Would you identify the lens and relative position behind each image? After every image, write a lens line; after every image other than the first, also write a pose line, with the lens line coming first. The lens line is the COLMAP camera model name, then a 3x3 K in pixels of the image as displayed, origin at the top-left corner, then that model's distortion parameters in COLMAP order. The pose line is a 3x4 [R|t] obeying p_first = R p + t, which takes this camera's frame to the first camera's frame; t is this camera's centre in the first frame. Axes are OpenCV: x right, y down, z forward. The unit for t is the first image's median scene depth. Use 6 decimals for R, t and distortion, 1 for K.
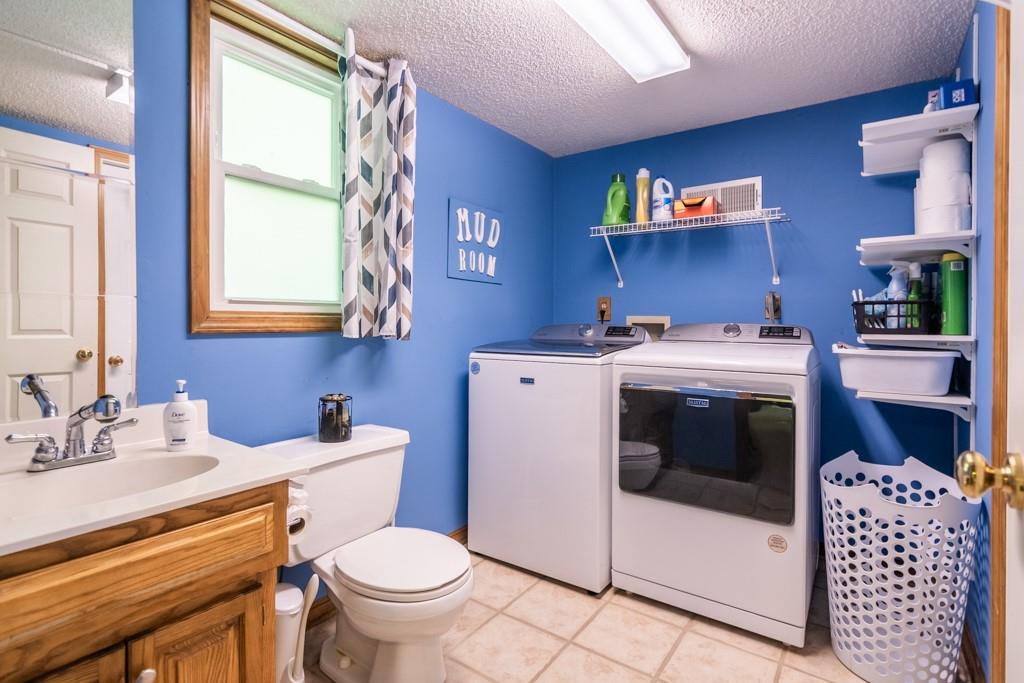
lens RADIAL K [[502.5, 0, 521.7], [0, 502.5, 323.2], [0, 0, 1]] dist [0.007215, -0.001919]
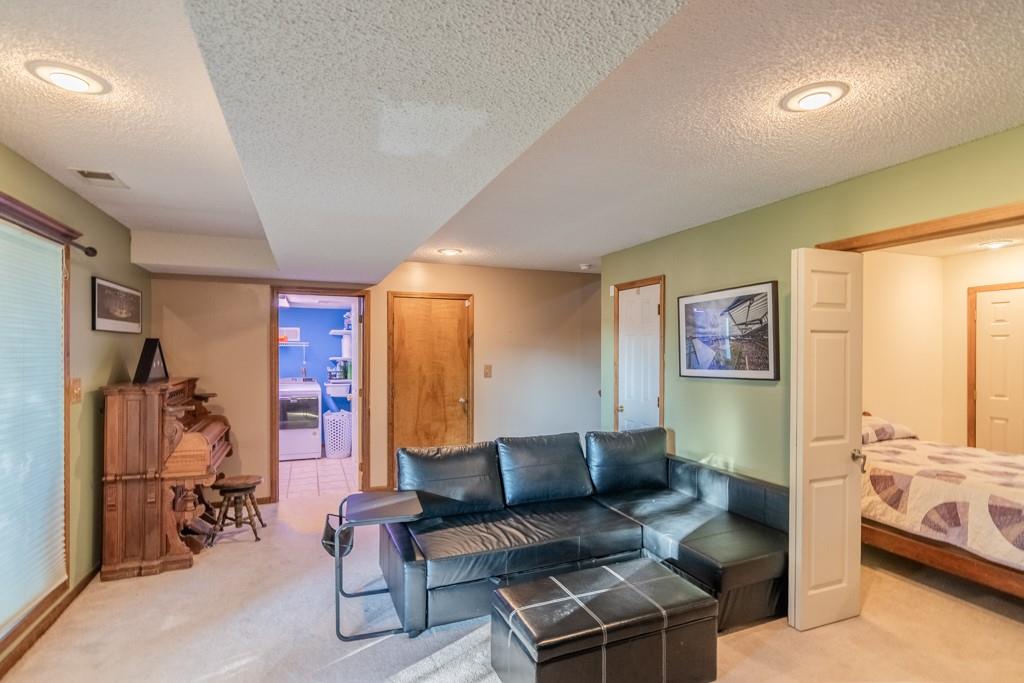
lens RADIAL K [[502.5, 0, 512.0], [0, 502.5, 344.1], [0, 0, 1]] dist [0.007215, -0.001919]
pose [[0.537261, 0.000910, 0.843416, -1.891990], [0.005162, 0.999977, -0.004367, -0.236844], [-0.843400, 0.006700, 0.537244, -2.318780]]
